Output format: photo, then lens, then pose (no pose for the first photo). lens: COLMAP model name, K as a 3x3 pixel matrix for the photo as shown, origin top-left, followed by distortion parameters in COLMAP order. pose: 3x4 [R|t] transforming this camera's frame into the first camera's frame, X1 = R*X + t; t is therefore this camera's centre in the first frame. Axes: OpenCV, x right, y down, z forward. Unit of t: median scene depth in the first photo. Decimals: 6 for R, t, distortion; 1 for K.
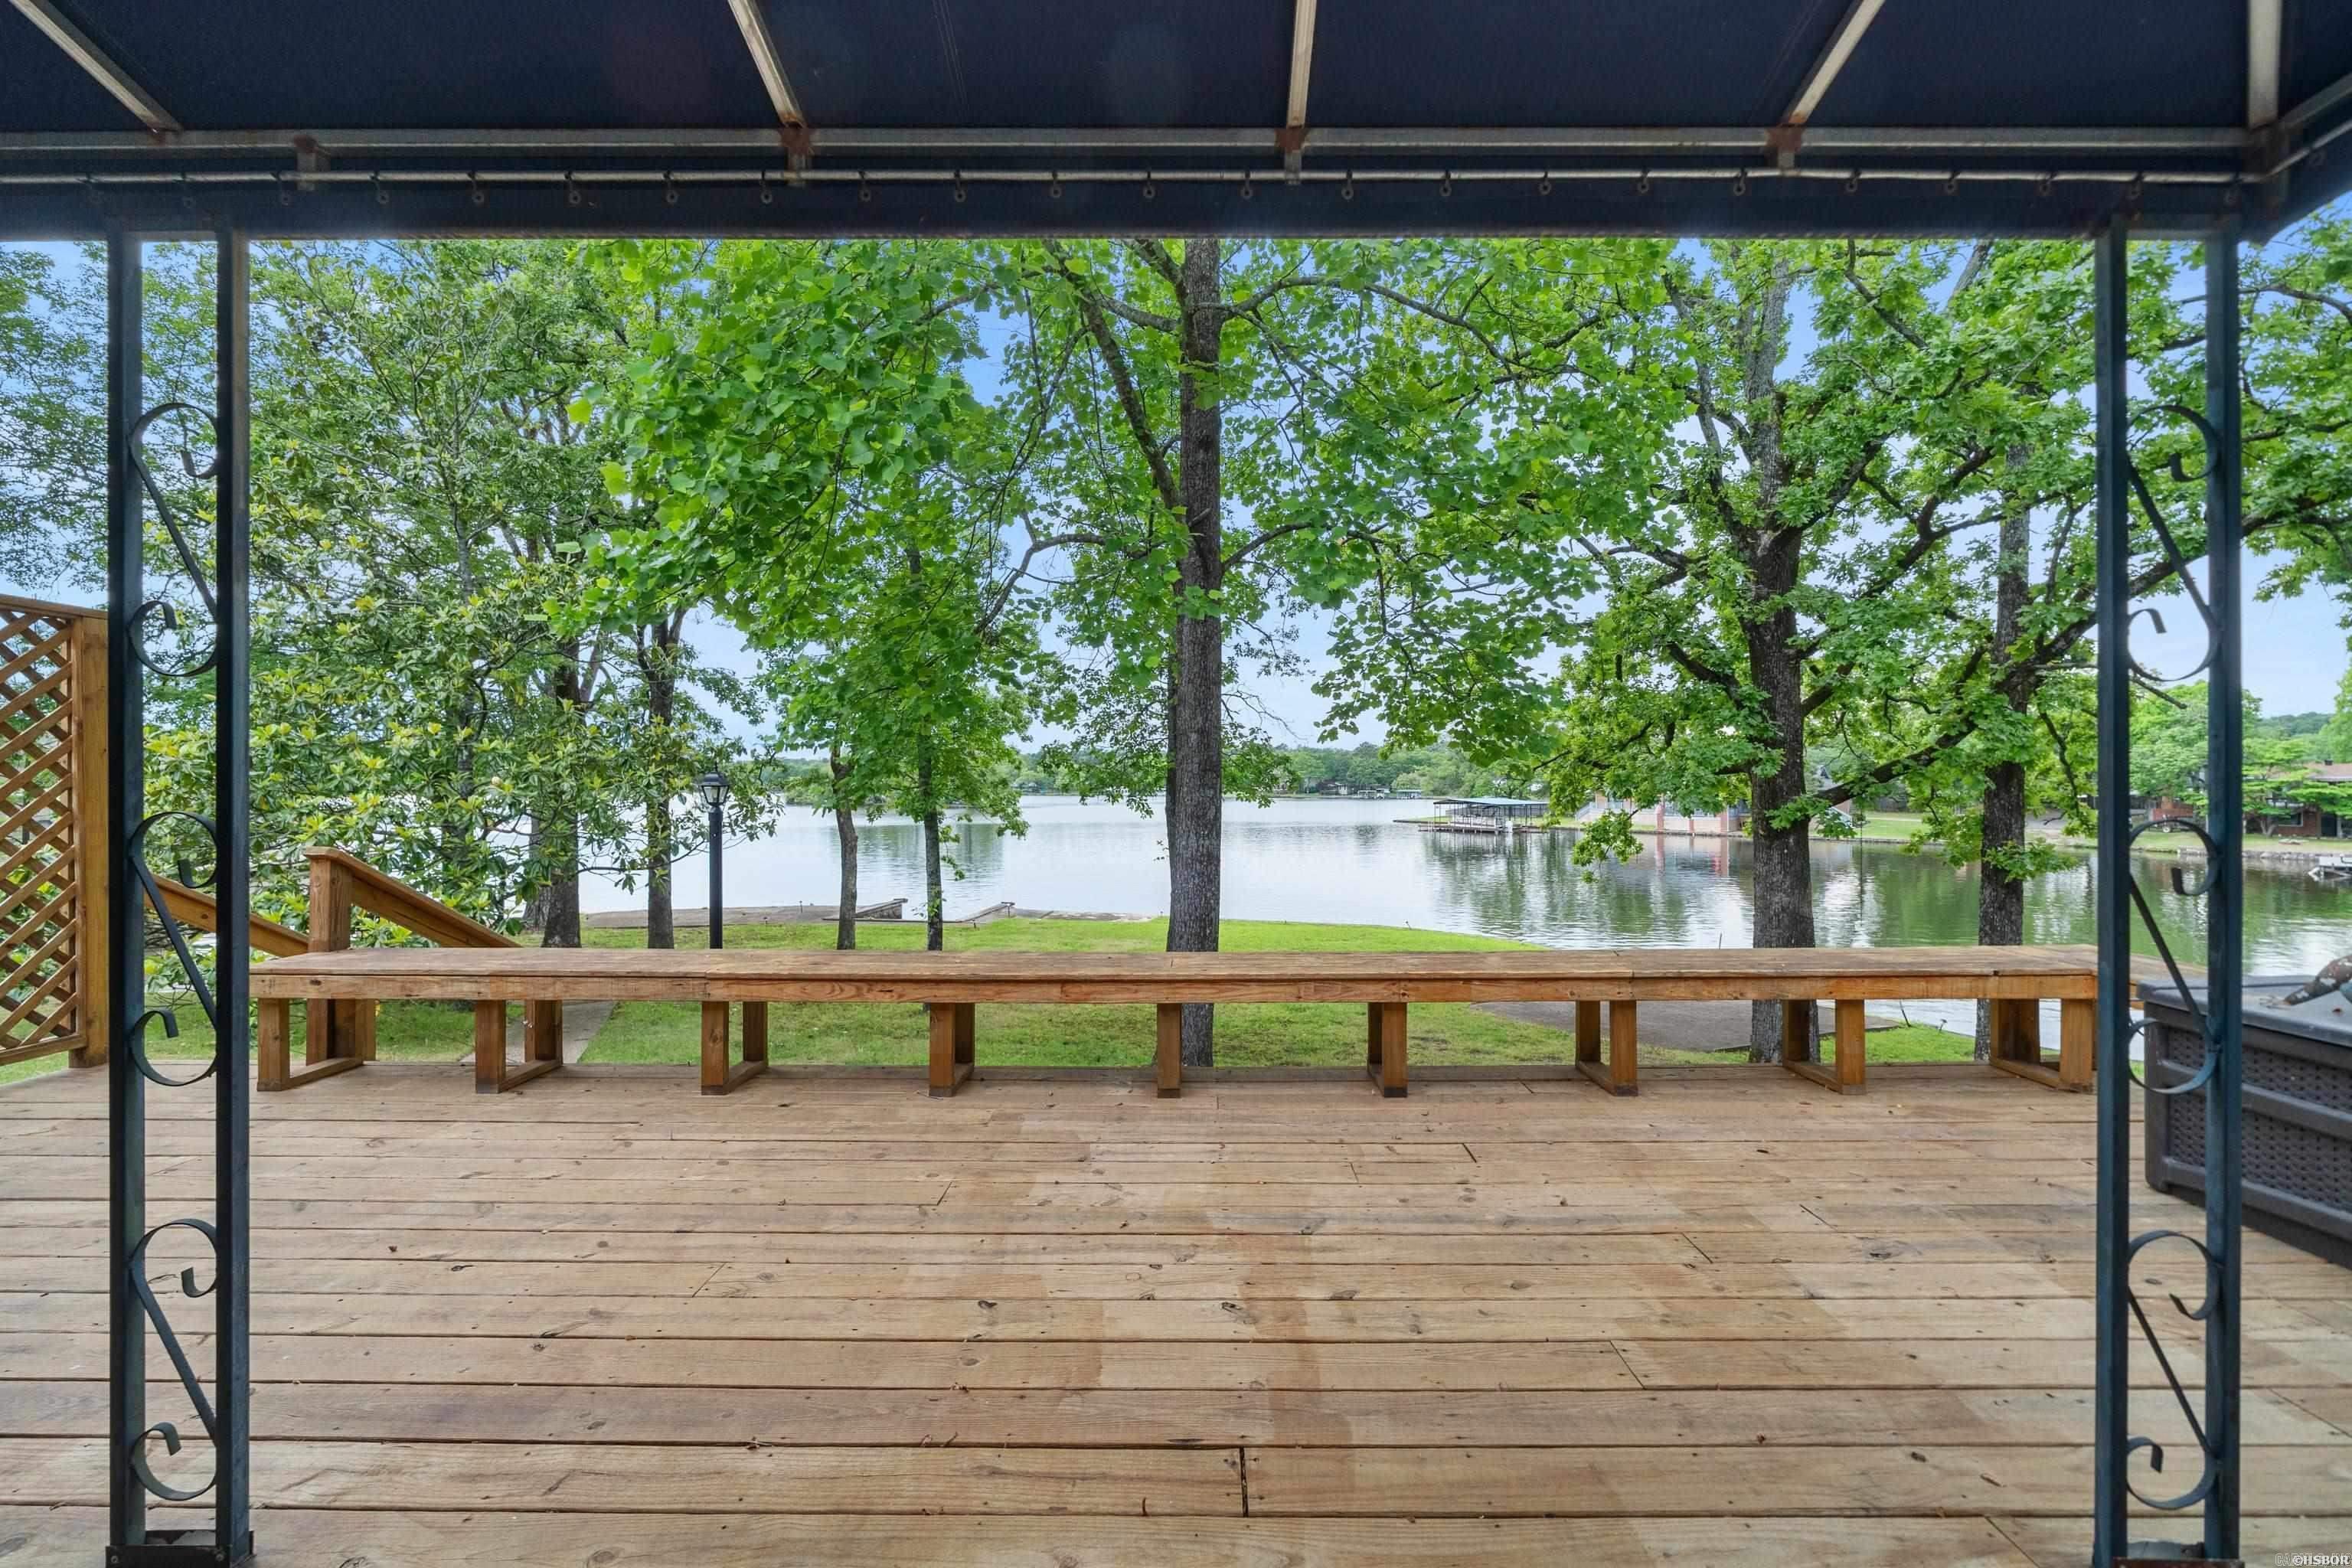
lens RADIAL K [[825.8, 0, 1190.4], [0, 825.8, 786.5], [0, 0, 1]] dist [-0.001230, 0.000029]
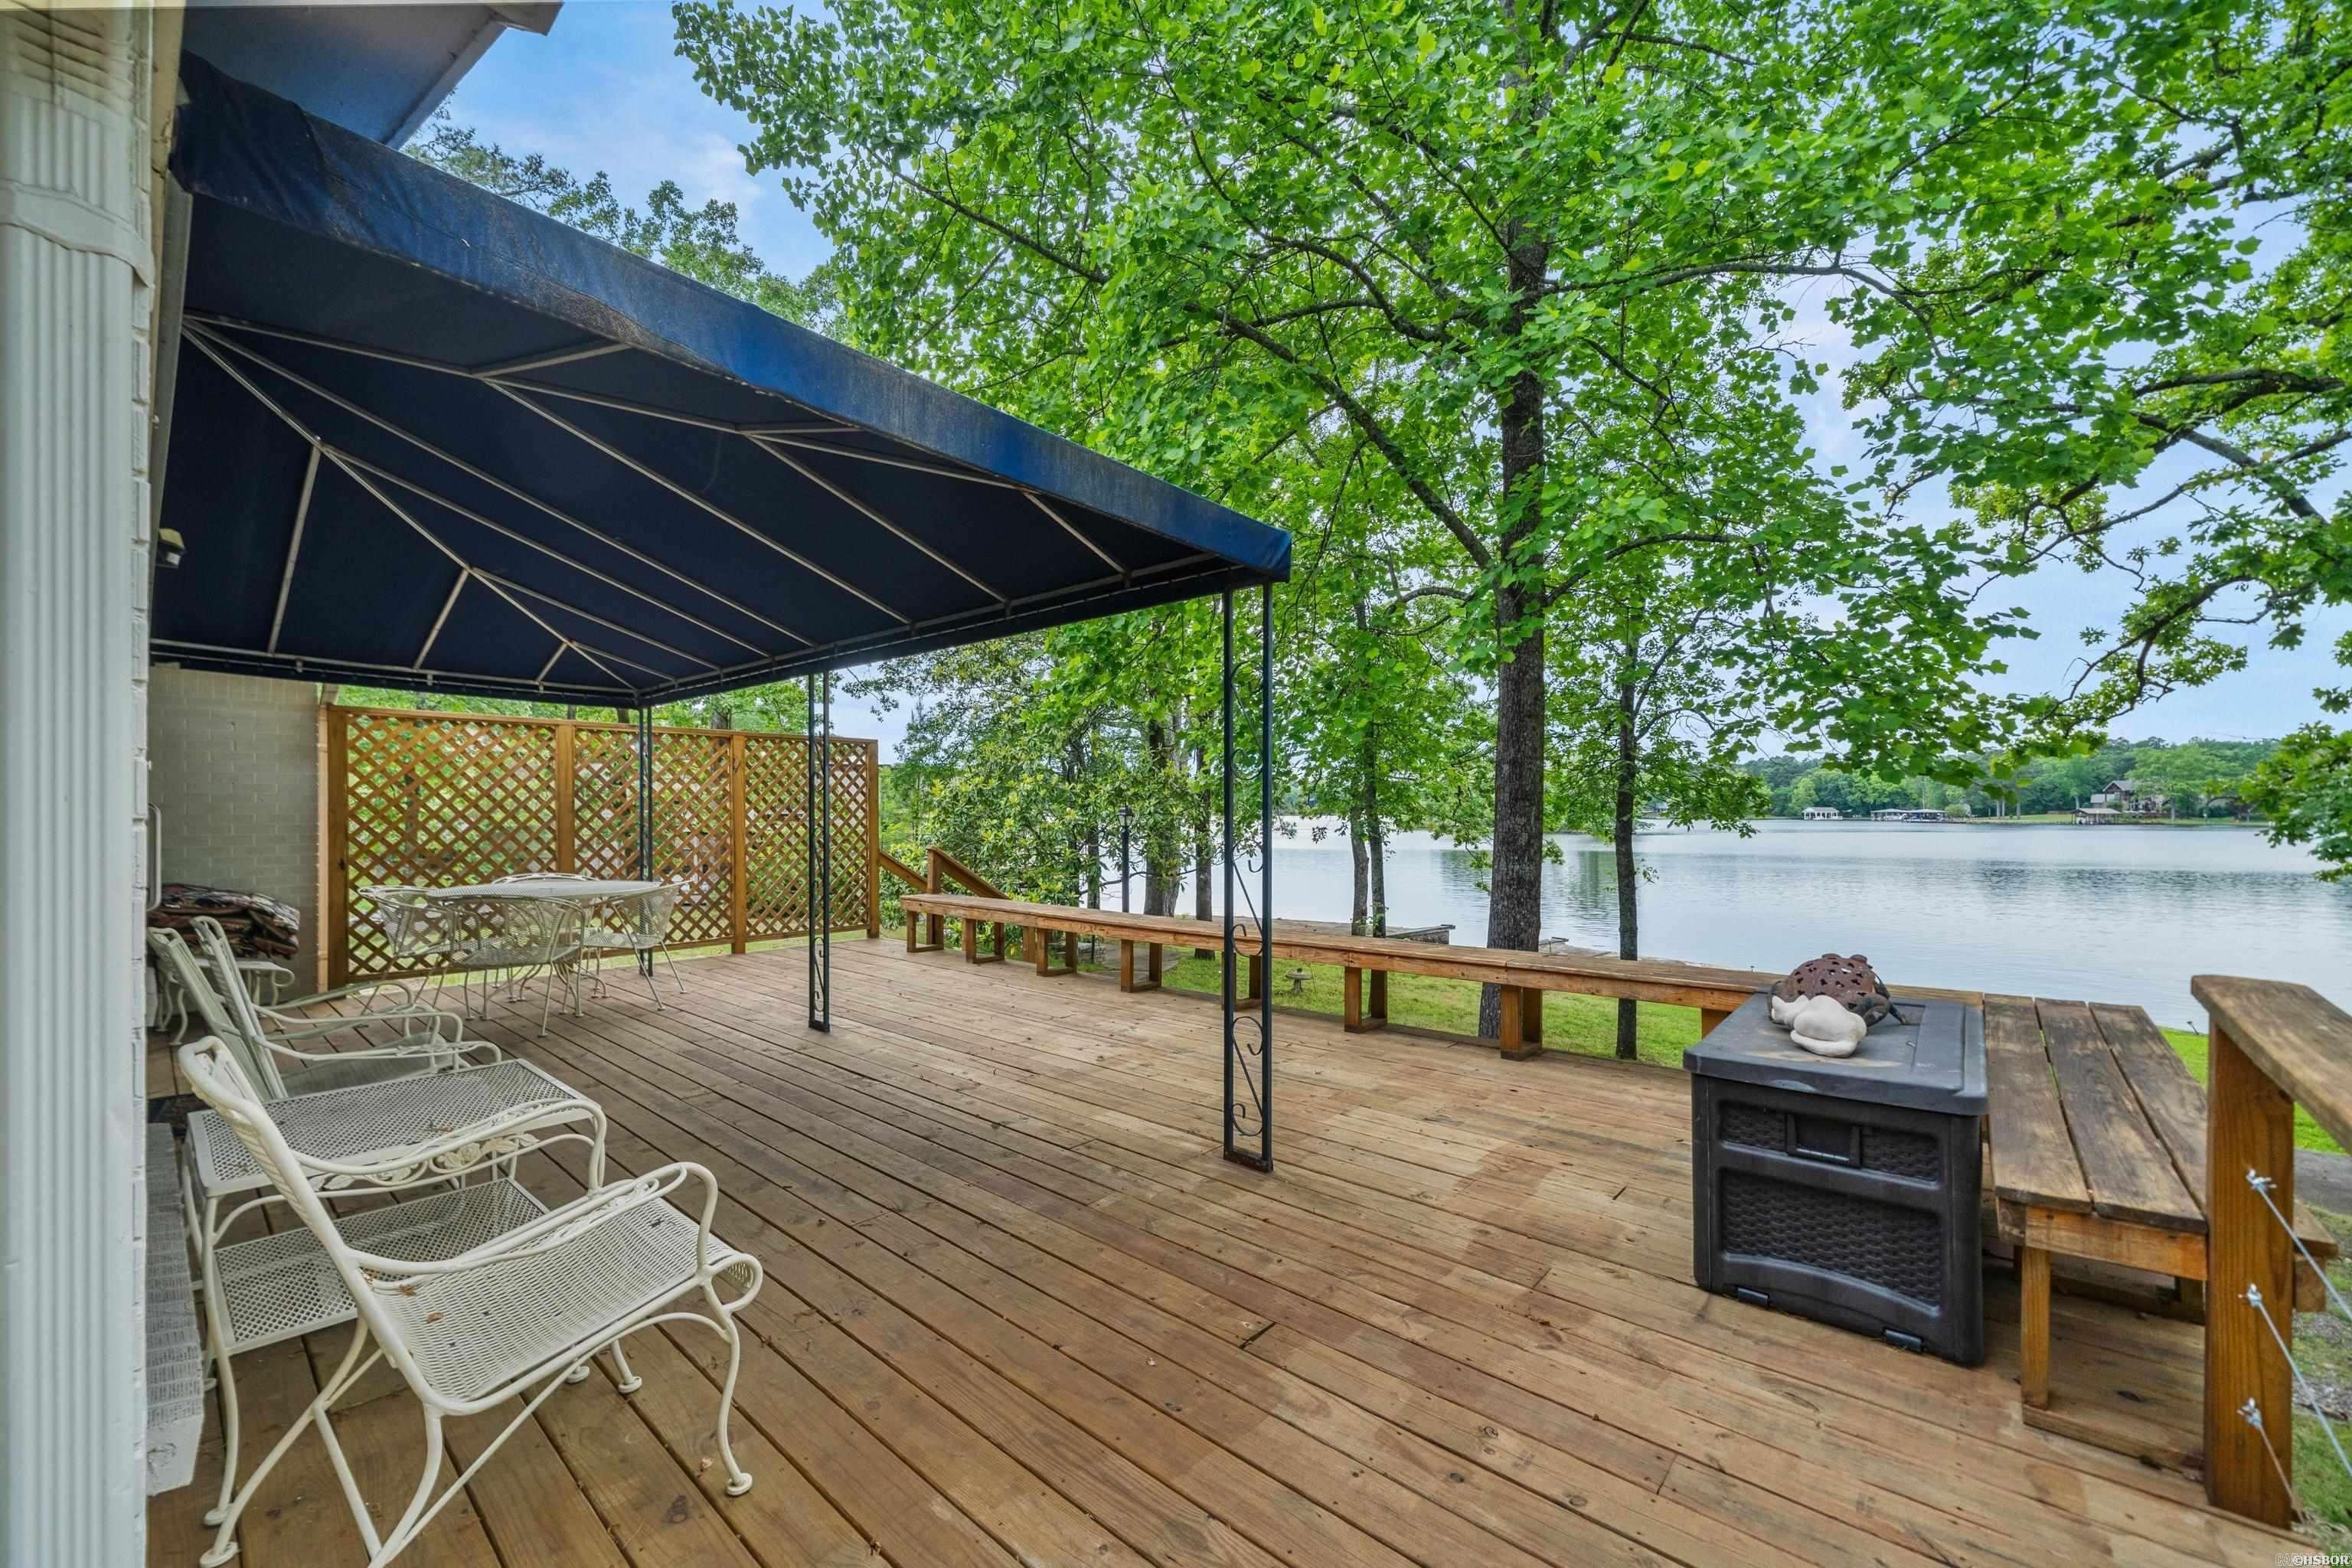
lens RADIAL K [[938.9, 0, 1182.9], [0, 938.9, 799.8], [0, 0, 1]] dist [-0.000105, 0.000041]
pose [[0.760258, -0.005316, -0.649599, 1.534103], [0.001380, 0.999977, -0.006568, -0.036336], [0.649619, 0.004097, 0.760249, -0.641621]]
